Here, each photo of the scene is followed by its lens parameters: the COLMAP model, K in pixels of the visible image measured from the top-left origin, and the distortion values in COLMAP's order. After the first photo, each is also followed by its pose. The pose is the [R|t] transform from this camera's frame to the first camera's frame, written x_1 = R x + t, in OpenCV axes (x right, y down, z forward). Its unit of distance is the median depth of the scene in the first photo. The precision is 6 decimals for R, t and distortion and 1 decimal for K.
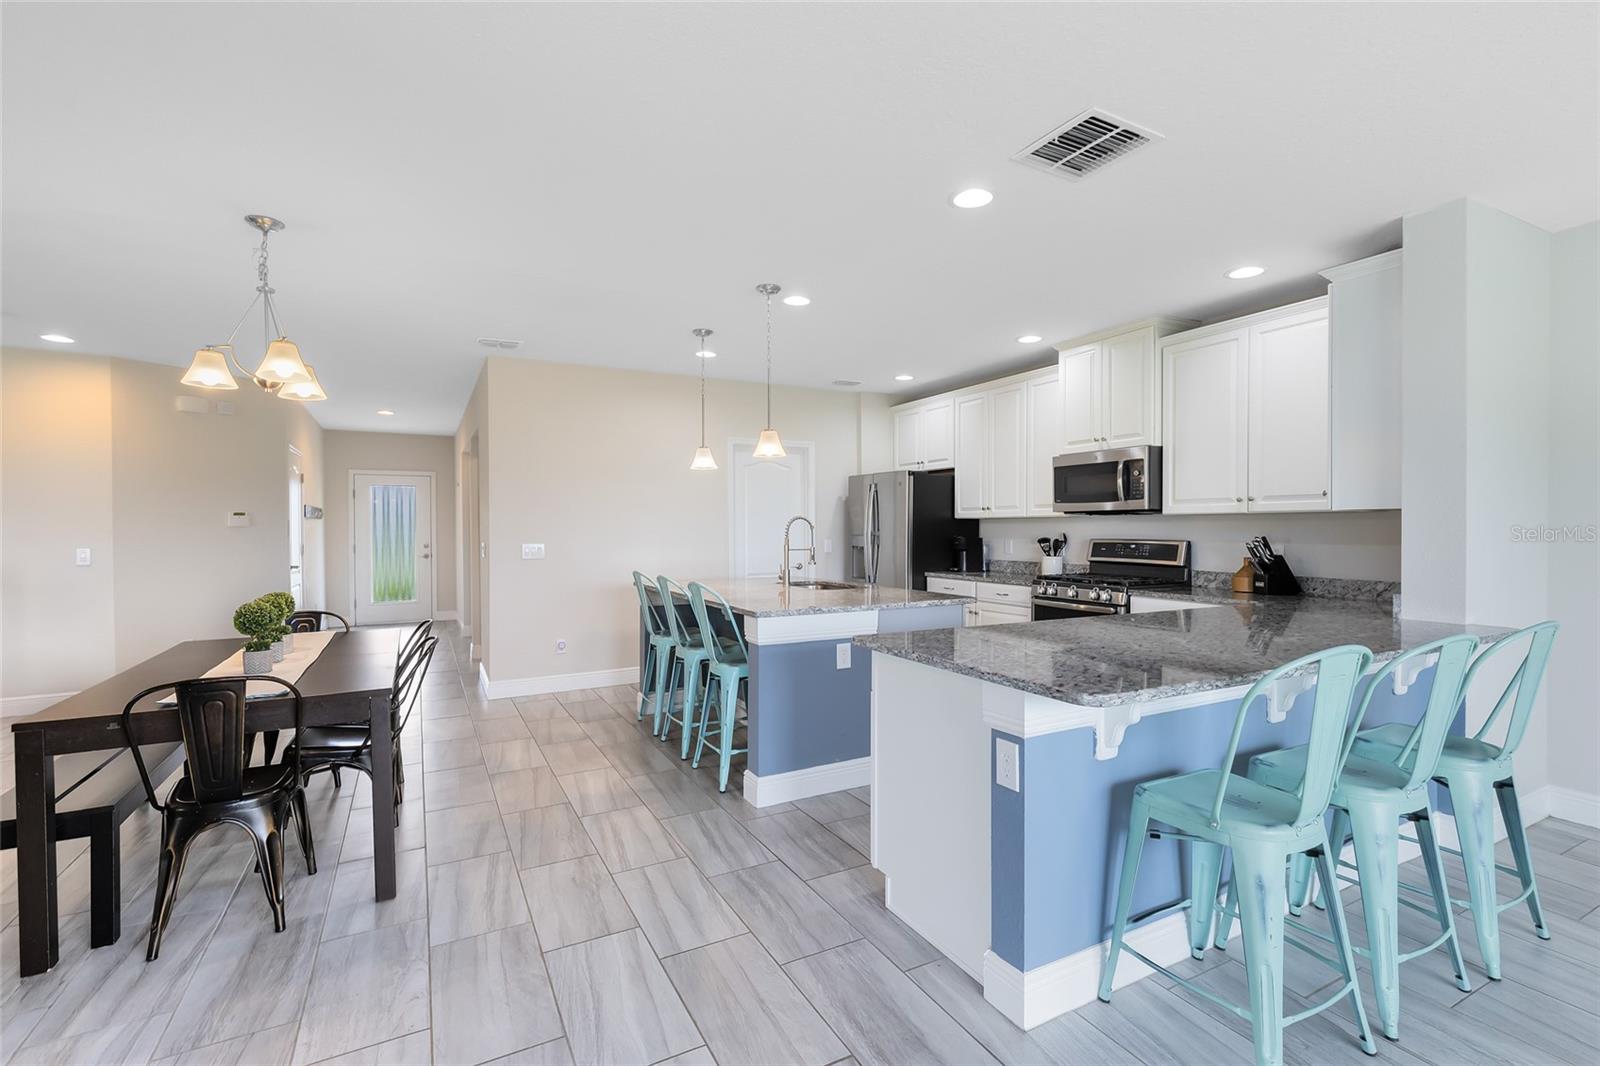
lens RADIAL K [[721.4, 0, 800.0], [0, 721.4, 533.0], [0, 0, 1]] dist [0.002447, -0.000124]
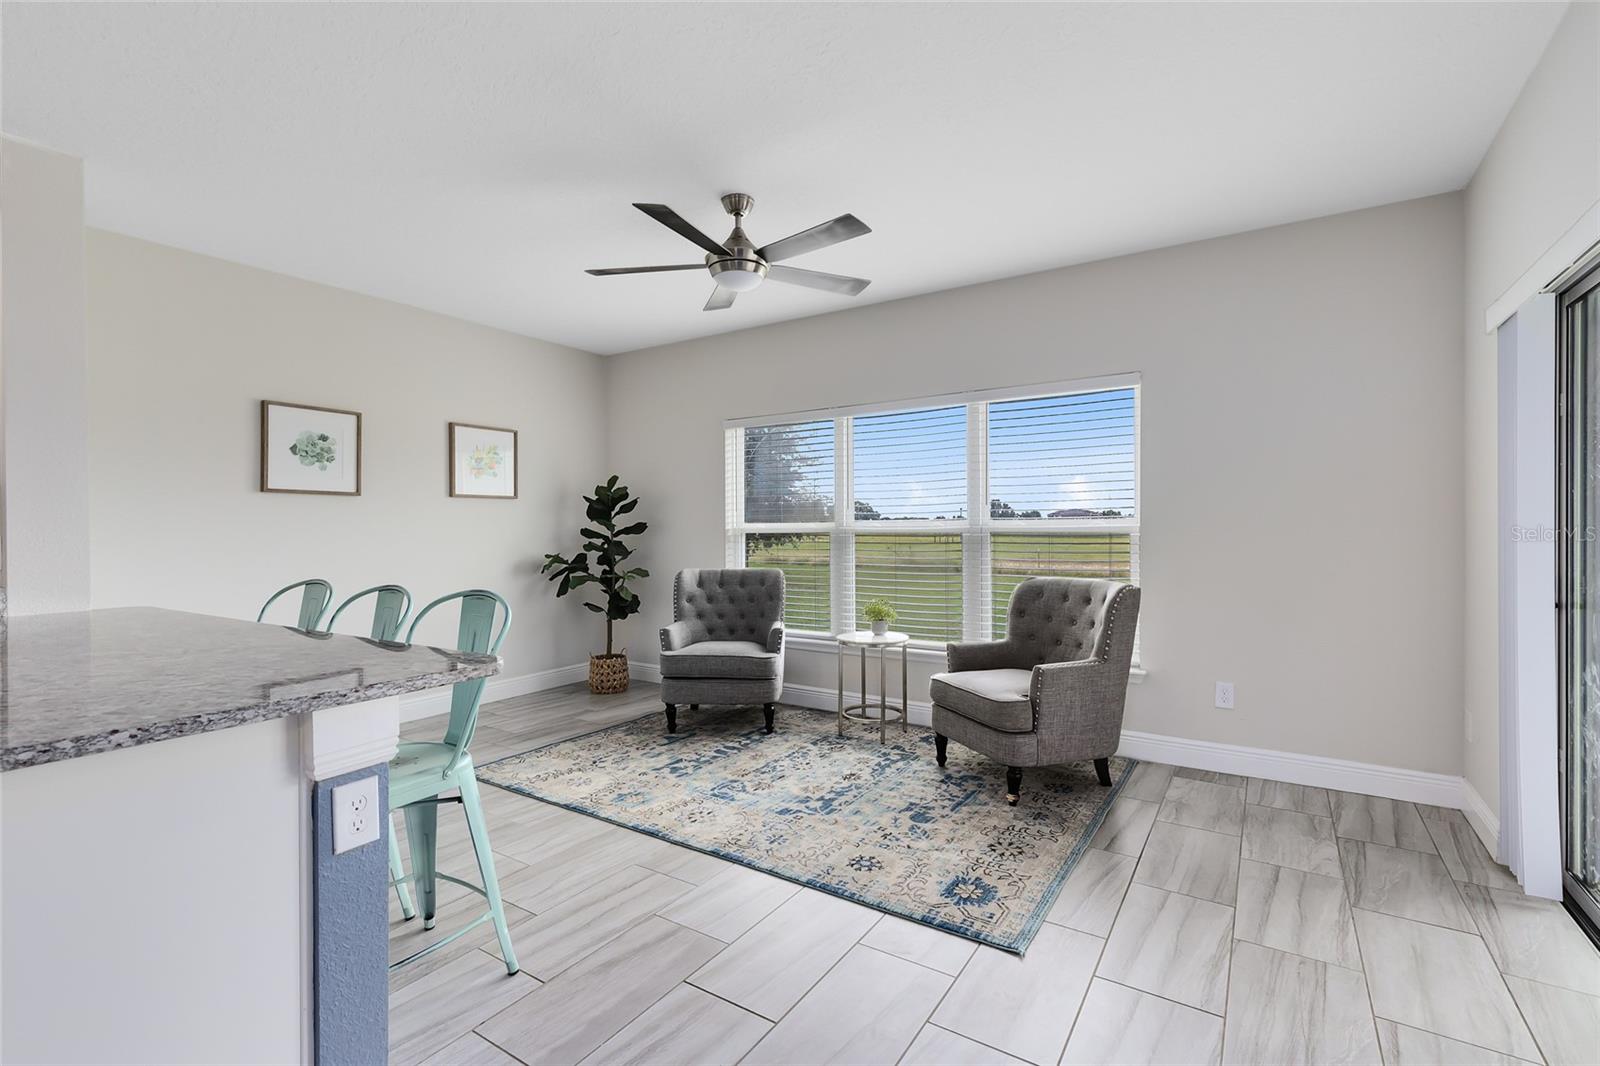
lens RADIAL K [[721.4, 0, 800.0], [0, 721.4, 533.0], [0, 0, 1]] dist [0.002447, -0.000124]
pose [[-0.480381, -0.002597, 0.877056, -0.223687], [0.014040, 0.999845, 0.010651, 0.017878], [-0.876948, 0.017430, -0.480269, 0.393678]]
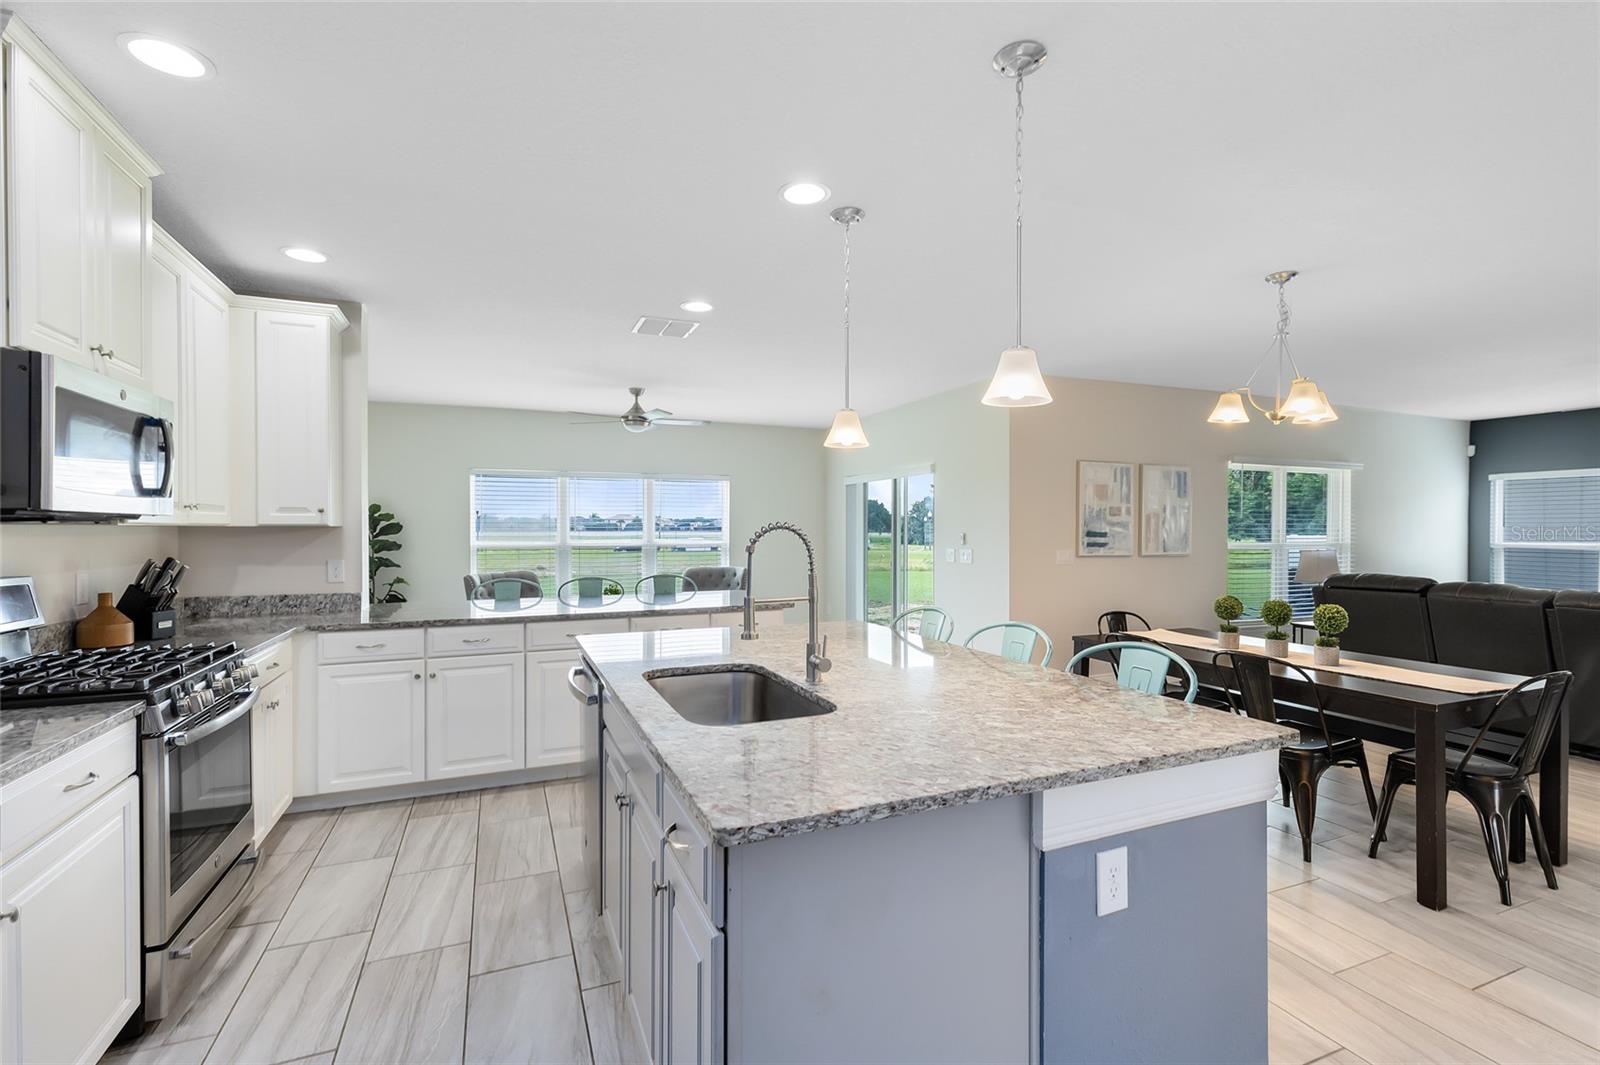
lens RADIAL K [[721.4, 0, 800.0], [0, 721.4, 532.5], [0, 0, 1]] dist [0.002447, -0.000124]
pose [[-0.995600, 0.003876, 0.093622, -0.053367], [0.004912, 0.999929, 0.010838, -0.021319], [-0.093574, 0.011250, -0.995549, 1.470138]]
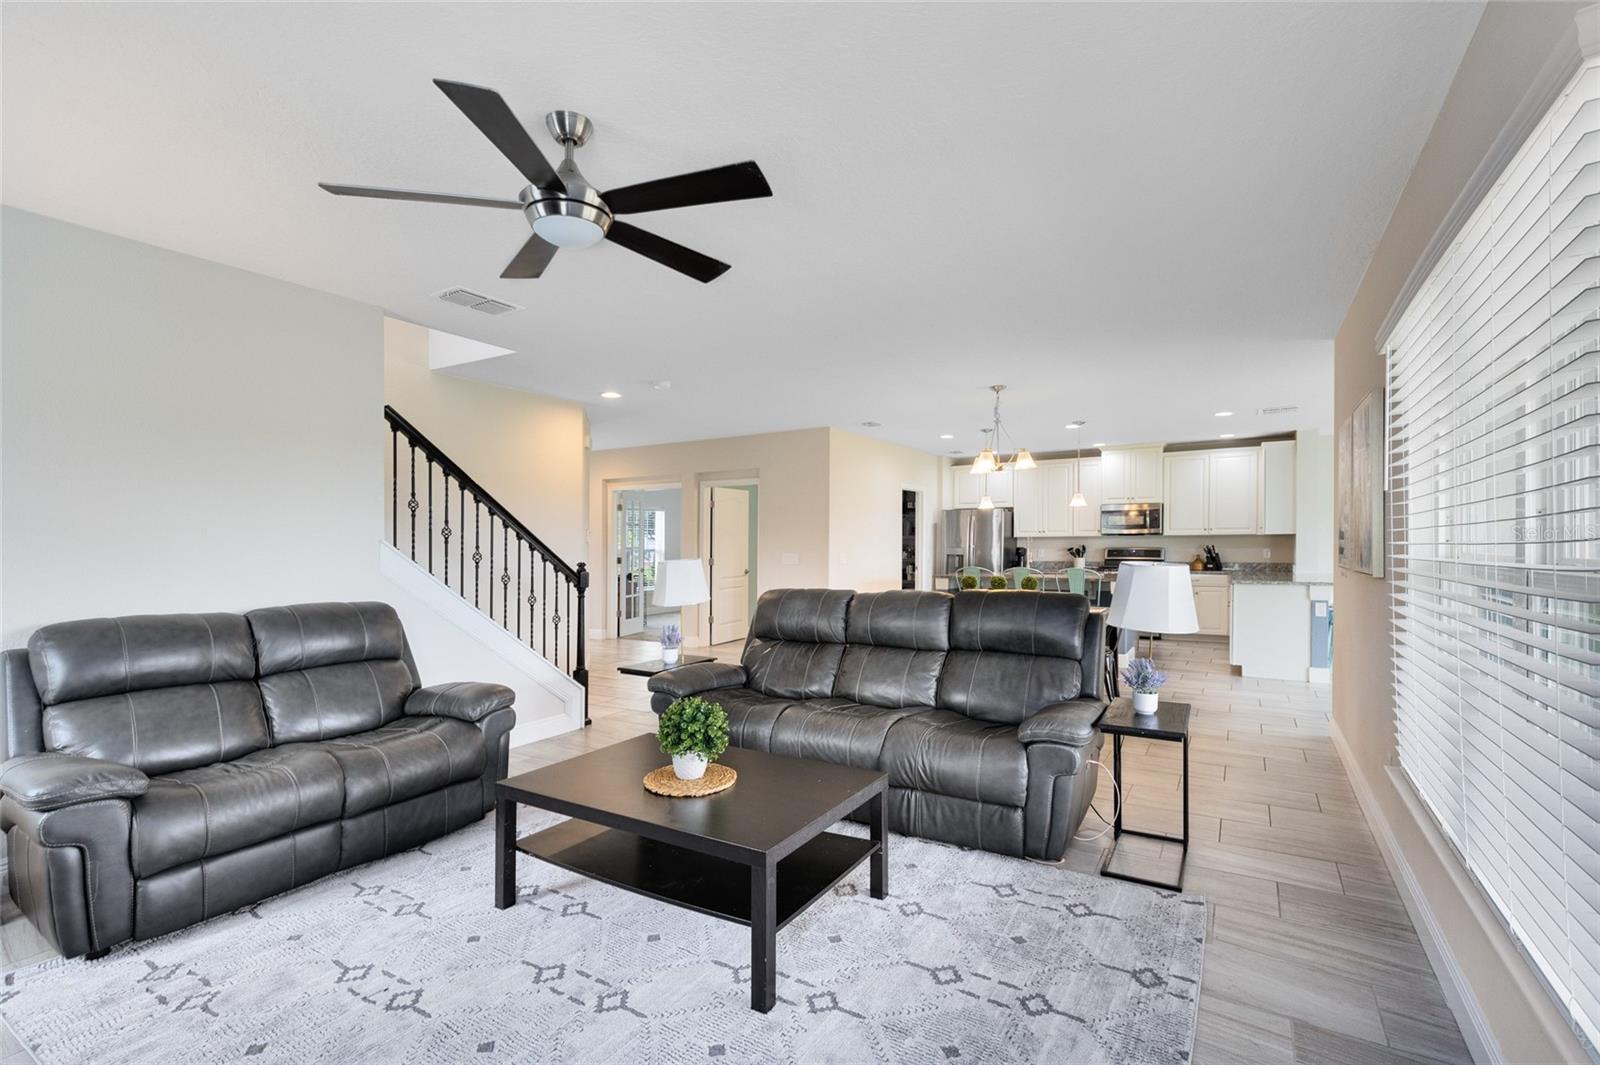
lens RADIAL K [[721.6, 0, 797.6], [0, 721.6, 565.2], [0, 0, 1]] dist [0.001867, 0.000129]
pose [[0.863447, -0.018010, 0.504118, -1.465992], [0.008076, 0.999728, 0.021884, 0.006627], [-0.504375, -0.014825, 0.863357, -0.286269]]
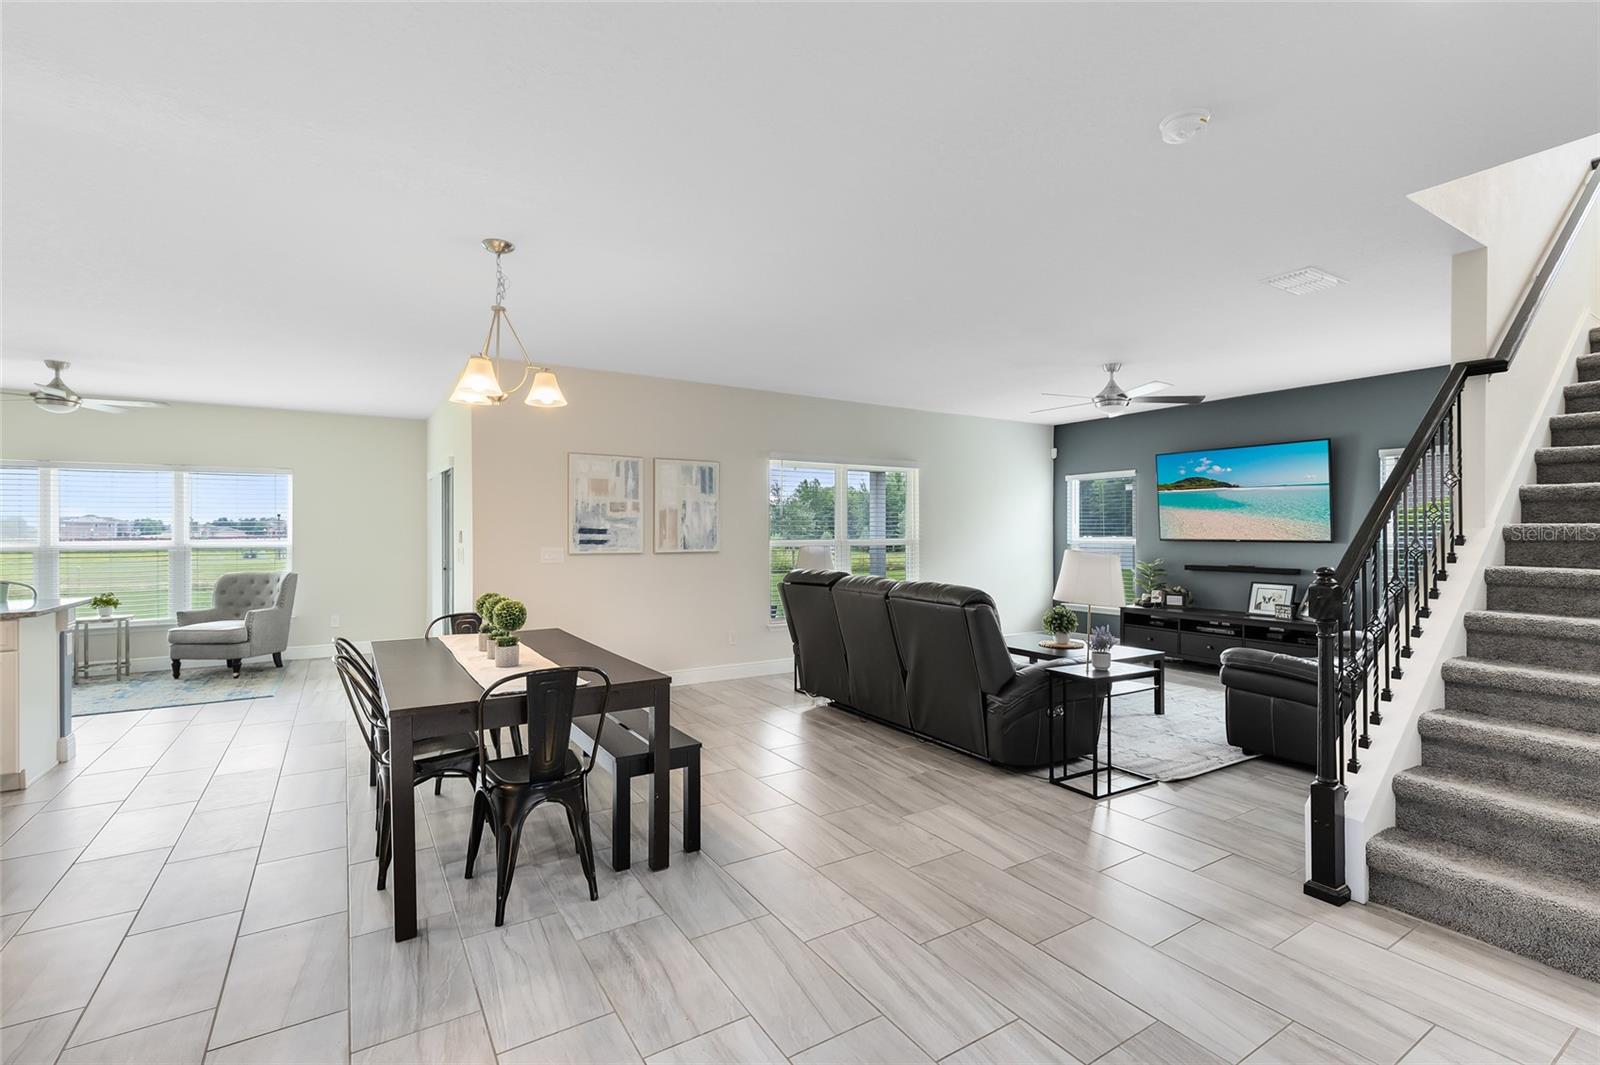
lens RADIAL K [[721.3, 0, 820.9], [0, 721.3, 533.2], [0, 0, 1]] dist [-0.002115, -0.000425]
pose [[-0.996604, 0.008356, -0.081913, -0.751236], [0.007838, 0.999947, 0.006644, -0.002597], [0.081965, 0.005979, -0.996617, 1.387054]]
